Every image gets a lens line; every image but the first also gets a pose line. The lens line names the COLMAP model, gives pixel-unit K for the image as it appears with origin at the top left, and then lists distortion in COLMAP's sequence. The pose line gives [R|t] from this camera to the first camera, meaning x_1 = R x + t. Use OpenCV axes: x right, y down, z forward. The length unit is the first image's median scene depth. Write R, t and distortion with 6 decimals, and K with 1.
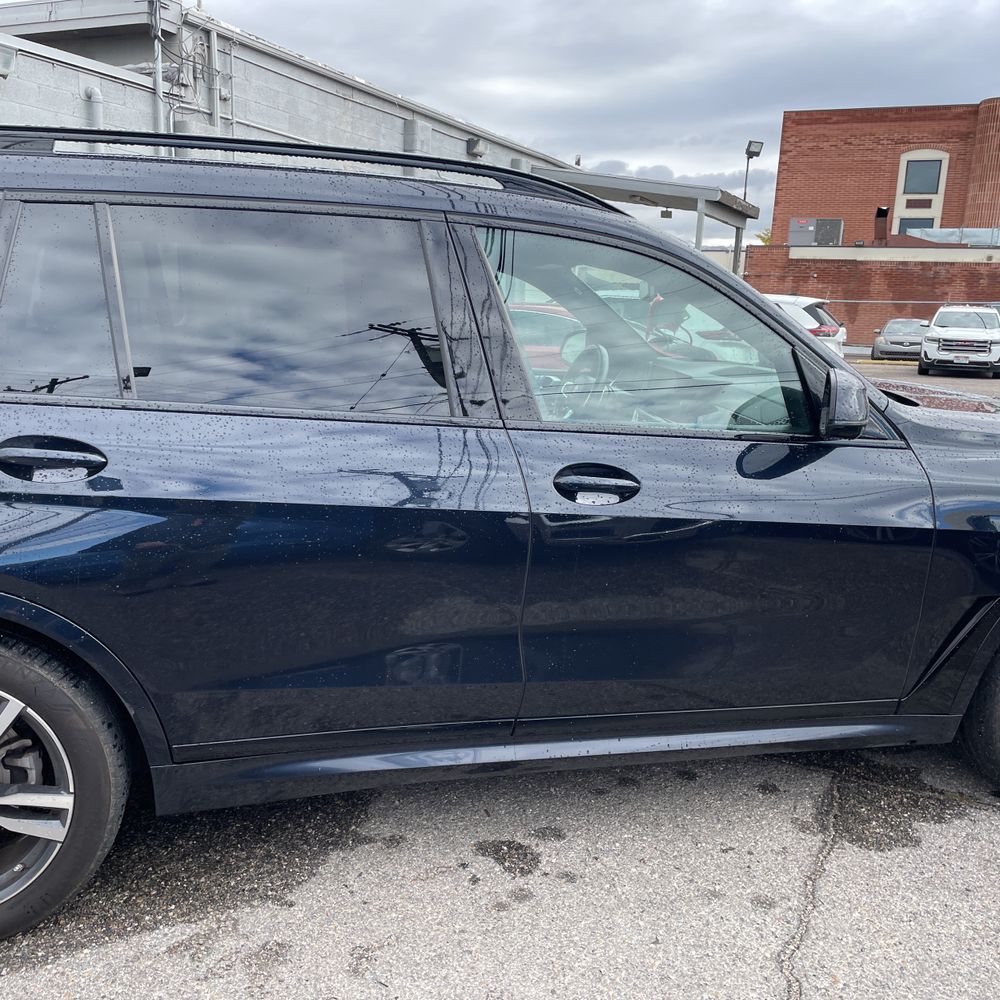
lens RADIAL K [[1023.4, 0, 496.8], [0, 1023.4, 502.0], [0, 0, 1]] dist [0.041683, 0.000000]
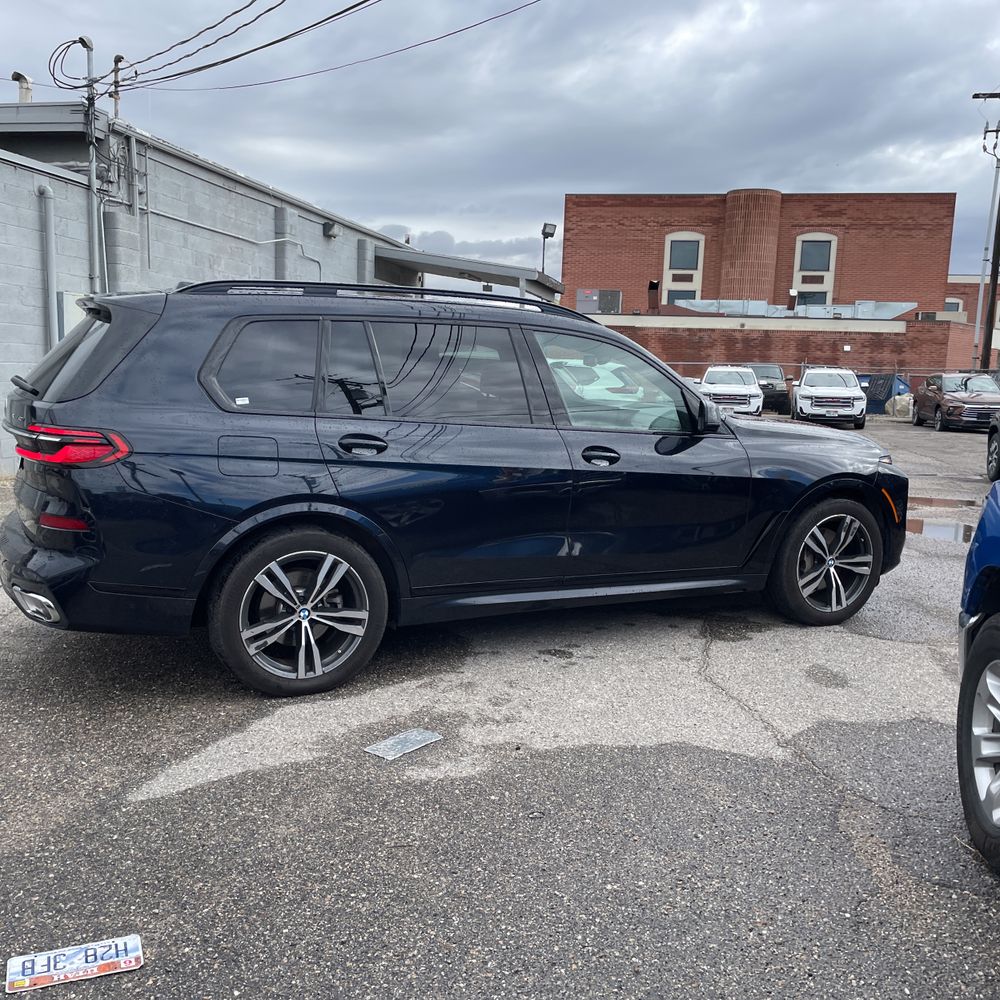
lens RADIAL K [[1023.4, 0, 523.4], [0, 1023.4, 508.9], [0, 0, 1]] dist [0.041683, 0.000000]
pose [[0.973467, -0.035080, 0.226122, -0.128138], [0.046297, 0.997936, -0.044496, 0.042491], [-0.224095, 0.053784, 0.973082, -0.234183]]
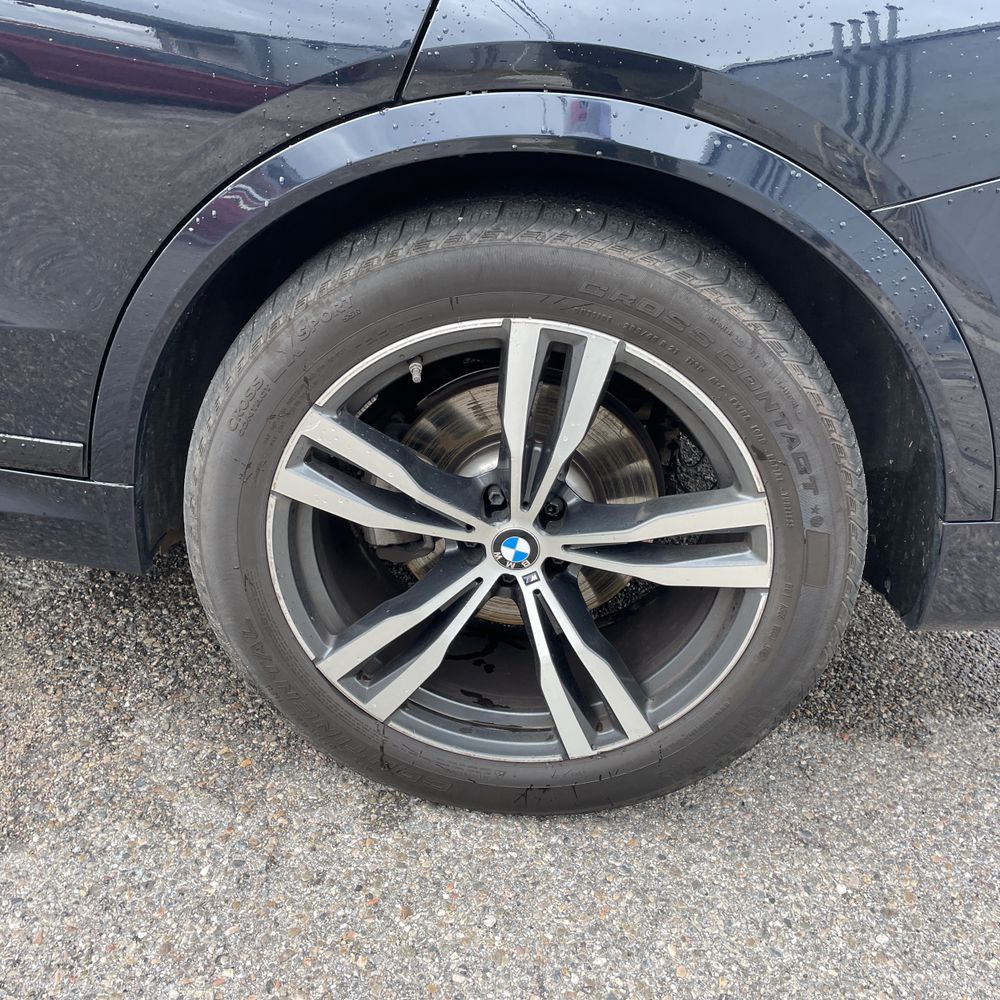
lens RADIAL K [[1023.4, 0, 466.6], [0, 1023.4, 473.1], [0, 0, 1]] dist [0.041683, 0.000000]
pose [[0.854471, -0.222316, -0.469525, -0.069261], [0.340884, 0.921958, 0.183823, 0.032154], [0.392016, -0.317125, 0.863571, 0.124583]]
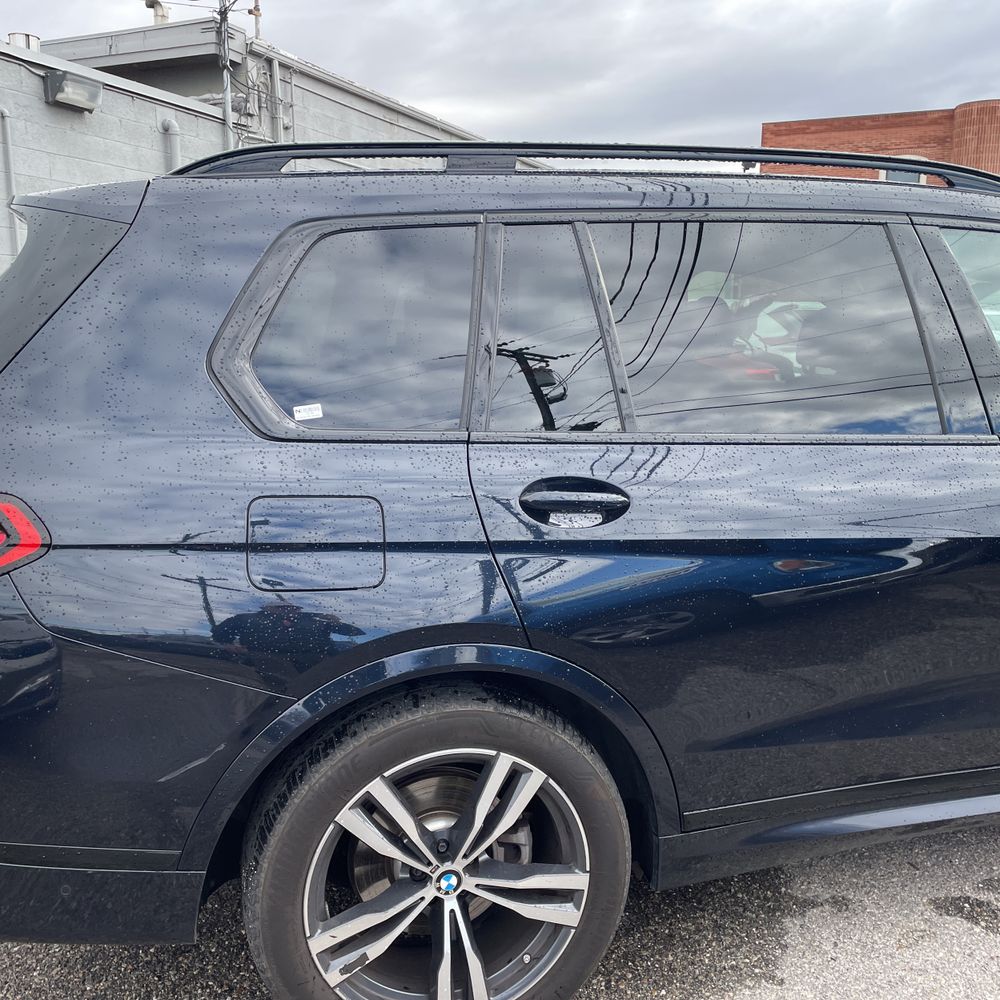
lens RADIAL K [[1023.4, 0, 494.6], [0, 1023.4, 492.3], [0, 0, 1]] dist [0.041683, 0.000000]
pose [[0.998620, -0.045761, 0.025768, -0.114337], [0.046454, 0.998557, -0.026945, -0.006400], [-0.024498, 0.028105, 0.999305, 0.022186]]
